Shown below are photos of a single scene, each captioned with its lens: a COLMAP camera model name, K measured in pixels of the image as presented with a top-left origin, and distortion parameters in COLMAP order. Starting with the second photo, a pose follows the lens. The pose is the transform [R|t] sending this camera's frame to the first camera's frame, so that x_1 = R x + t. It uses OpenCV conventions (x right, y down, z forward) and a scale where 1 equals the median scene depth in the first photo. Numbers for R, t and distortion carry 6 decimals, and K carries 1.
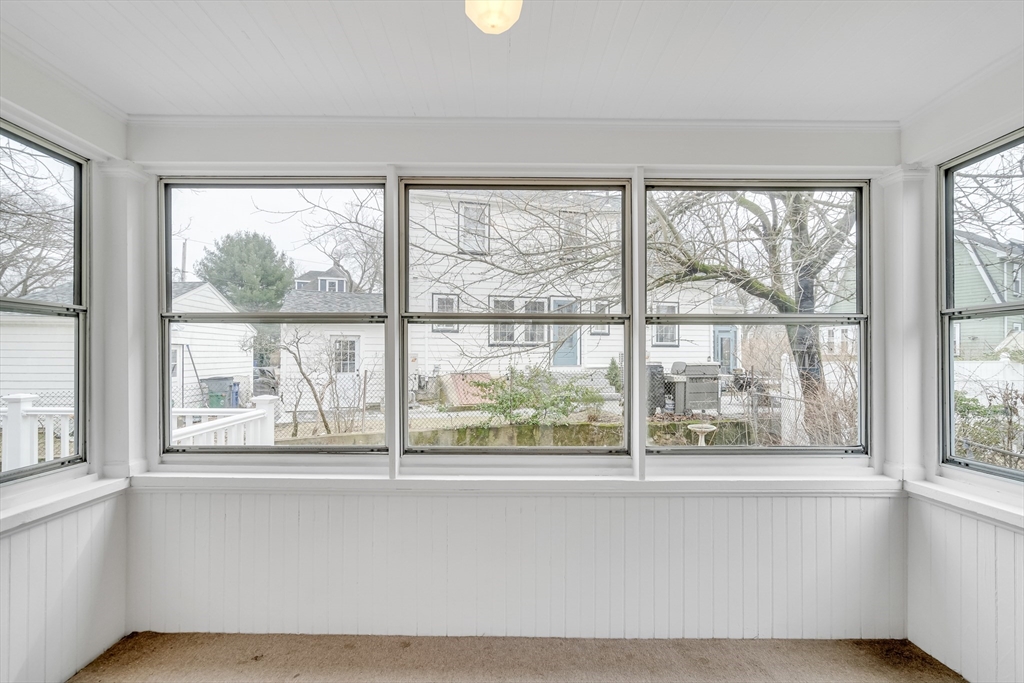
lens RADIAL K [[468.0, 0, 510.0], [0, 468.0, 349.3], [0, 0, 1]] dist [-0.014284, 0.000313]
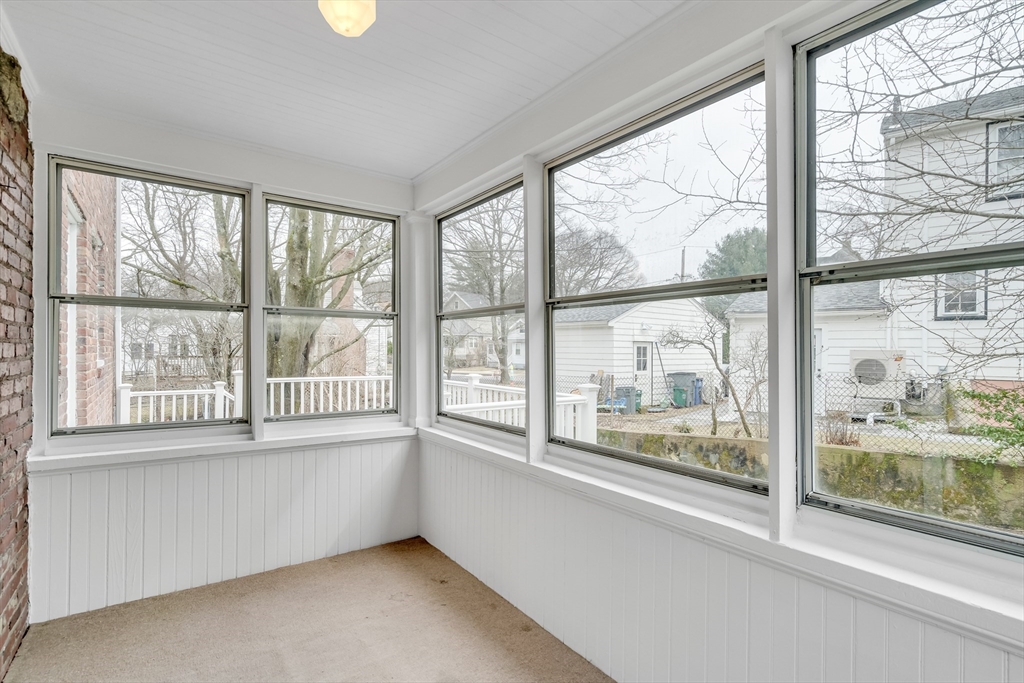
lens RADIAL K [[488.7, 0, 511.2], [0, 488.7, 348.4], [0, 0, 1]] dist [-0.000270, 0.000095]
pose [[0.583340, -0.000958, -0.812228, 0.568900], [0.003322, 0.999994, 0.001207, 0.024606], [0.812222, -0.003402, 0.583339, 0.329304]]
